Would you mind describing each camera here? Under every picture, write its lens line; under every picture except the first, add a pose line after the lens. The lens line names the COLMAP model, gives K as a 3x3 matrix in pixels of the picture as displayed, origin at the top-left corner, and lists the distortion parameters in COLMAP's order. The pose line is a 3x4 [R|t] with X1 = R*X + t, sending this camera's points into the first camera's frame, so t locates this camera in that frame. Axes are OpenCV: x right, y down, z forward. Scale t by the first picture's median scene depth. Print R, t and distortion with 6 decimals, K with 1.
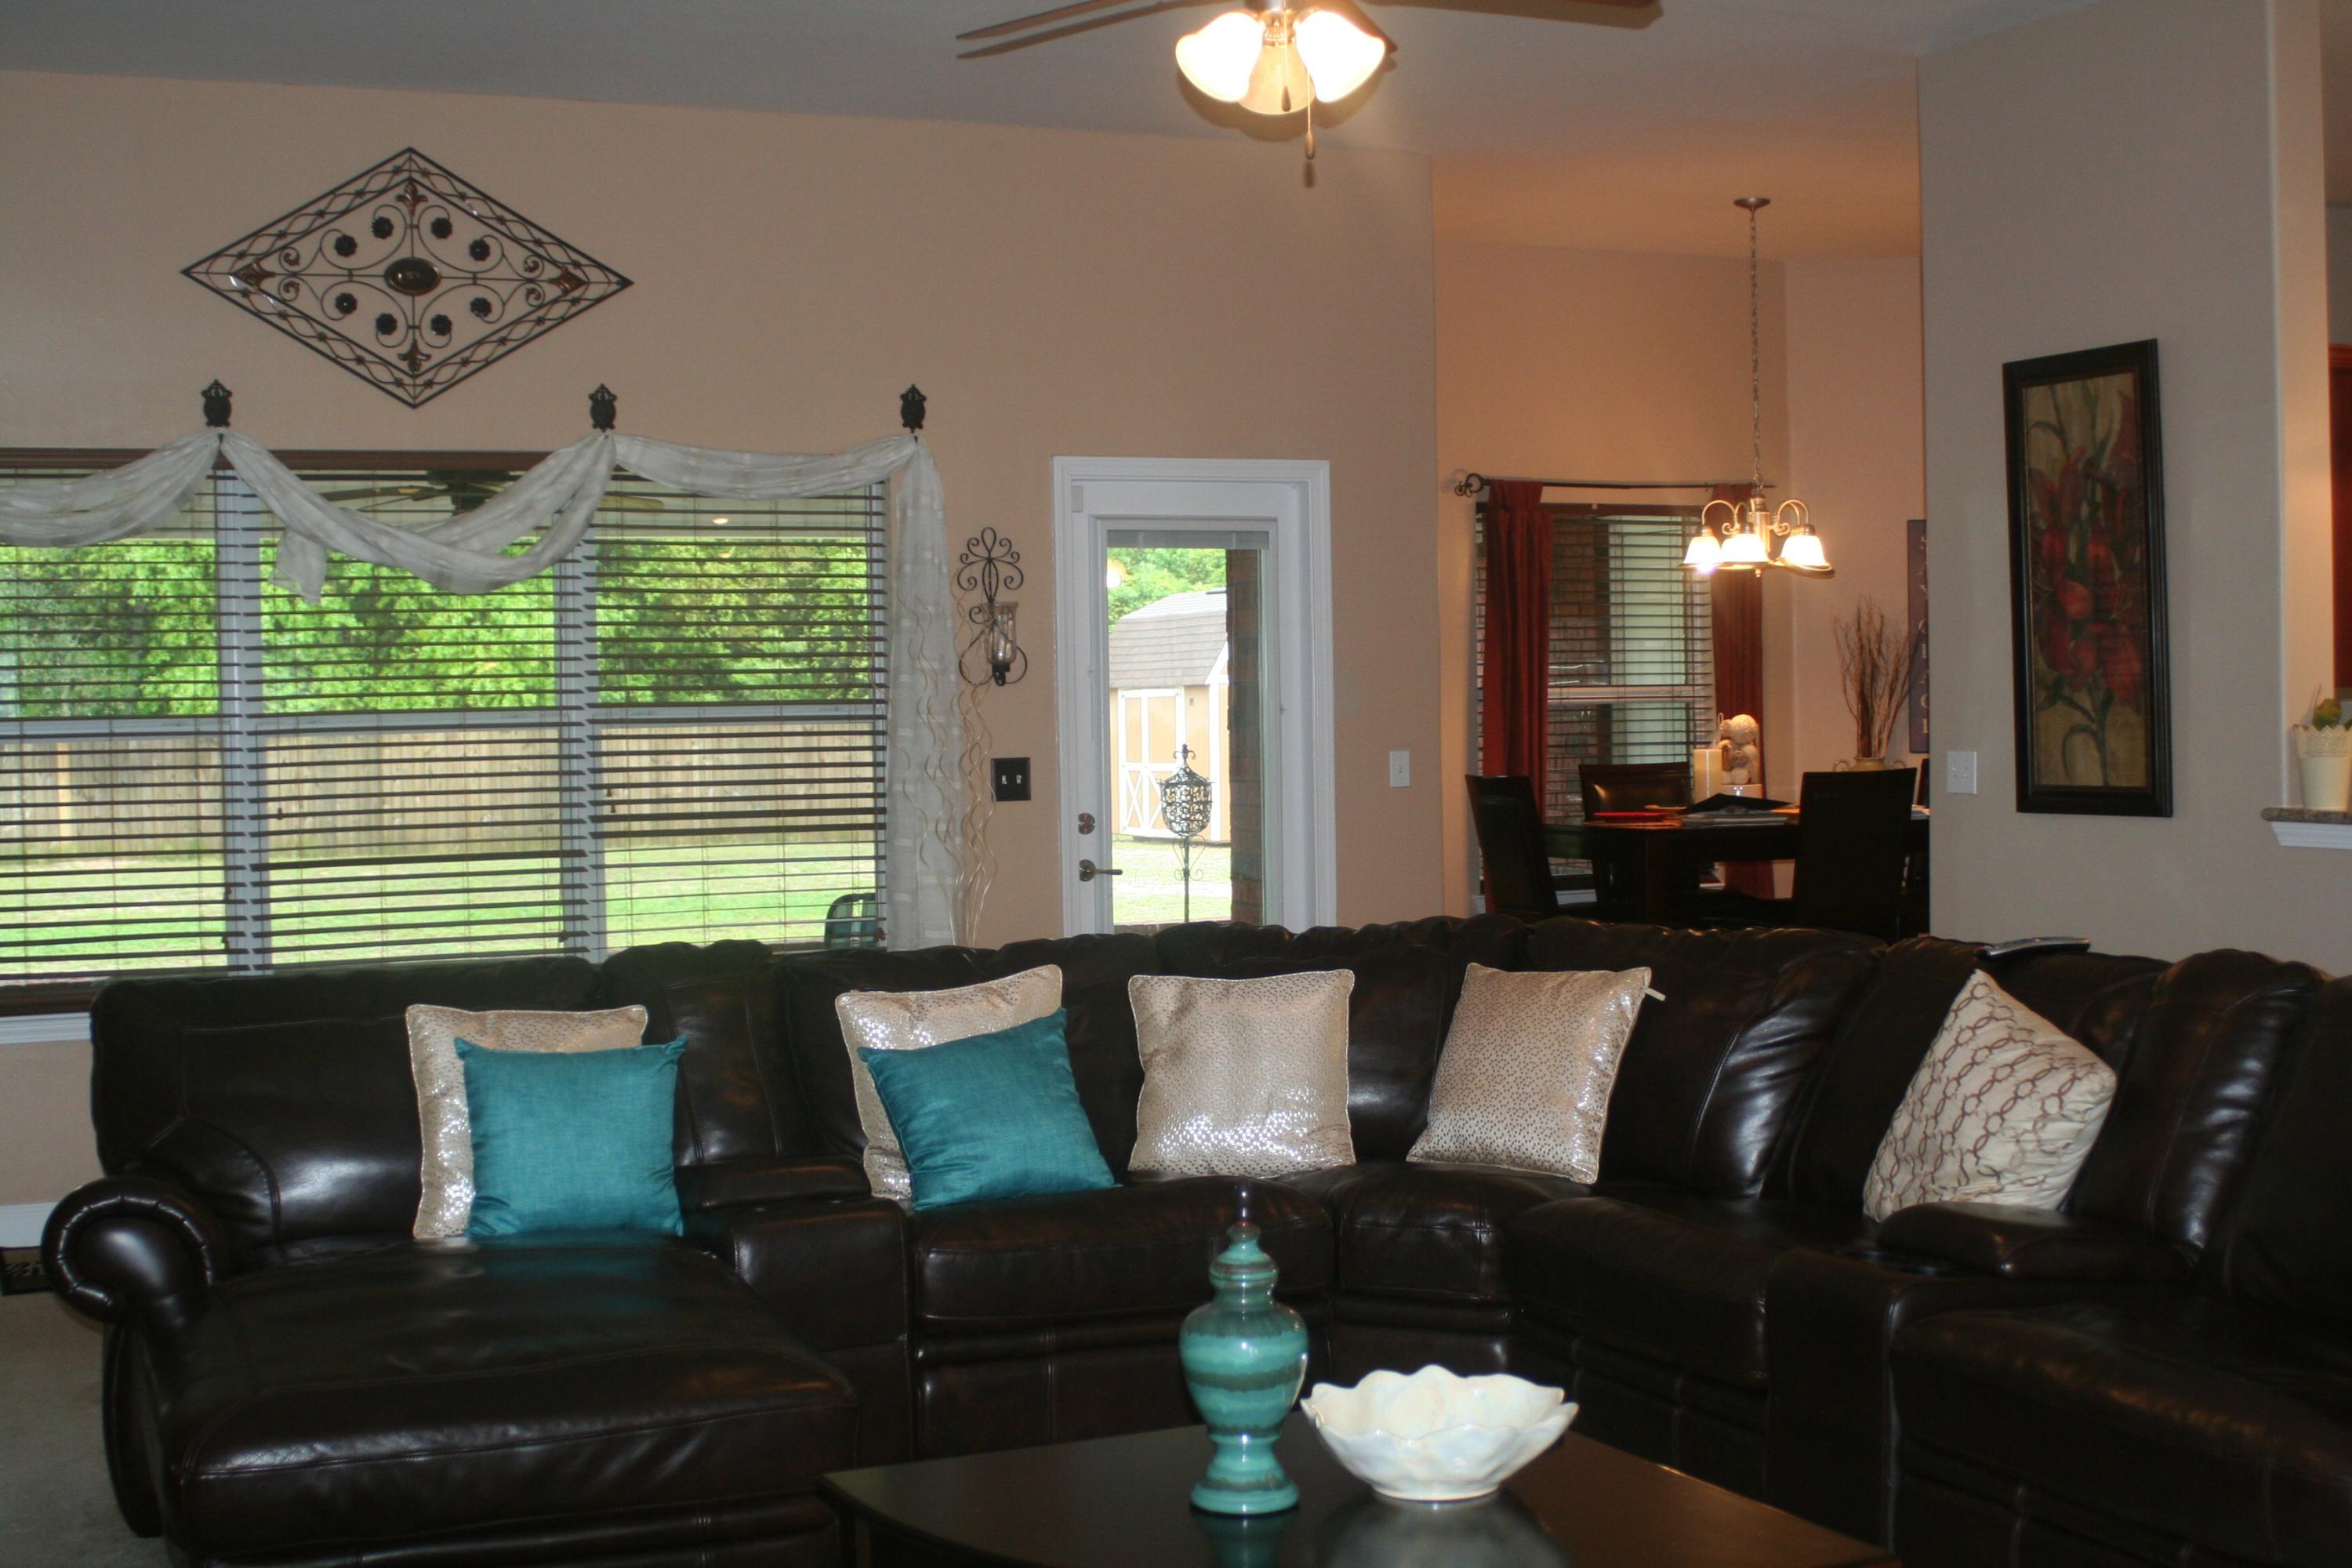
lens RADIAL K [[3032.4, 0, 1176.0], [0, 3032.4, 784.0], [0, 0, 1]] dist [-0.149299, 0.101307]
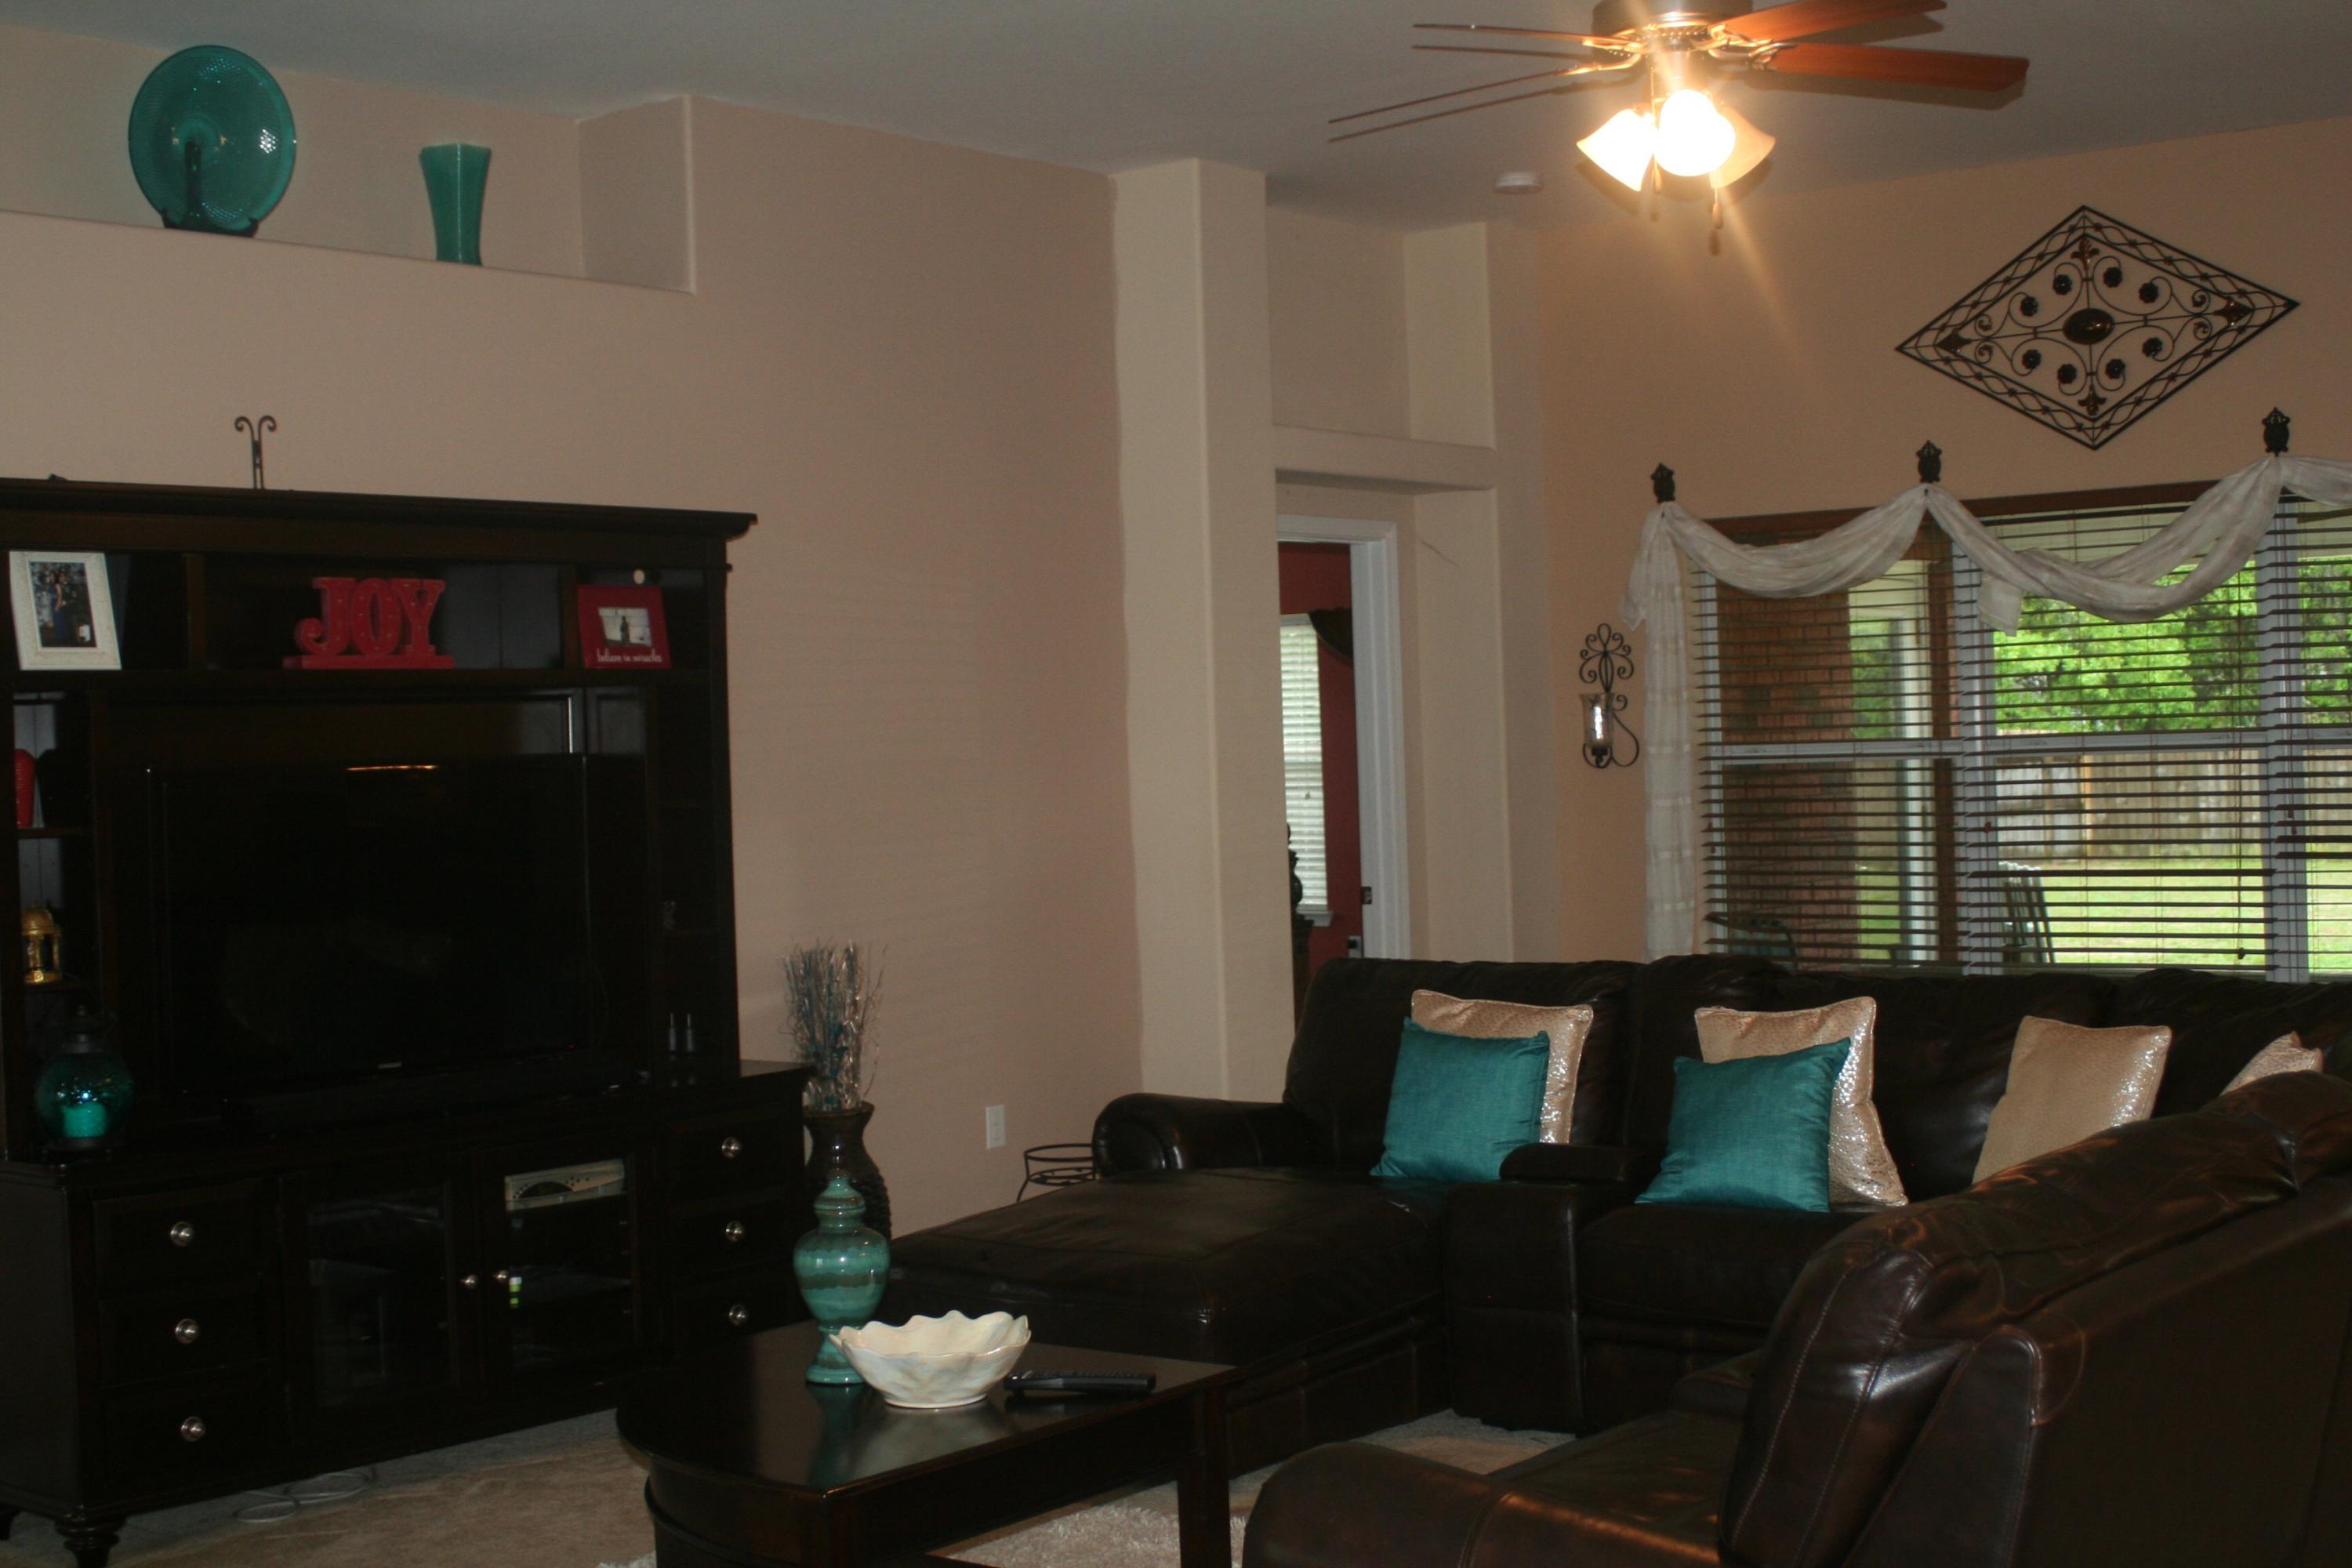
lens RADIAL K [[3032.4, 0, 1176.0], [0, 3032.4, 784.0], [0, 0, 1]] dist [-0.149299, 0.101307]
pose [[0.432583, 0.015404, -0.901462, 0.565027], [-0.005116, 0.999880, 0.014631, -0.020338], [0.901579, -0.001717, 0.432610, 0.245784]]
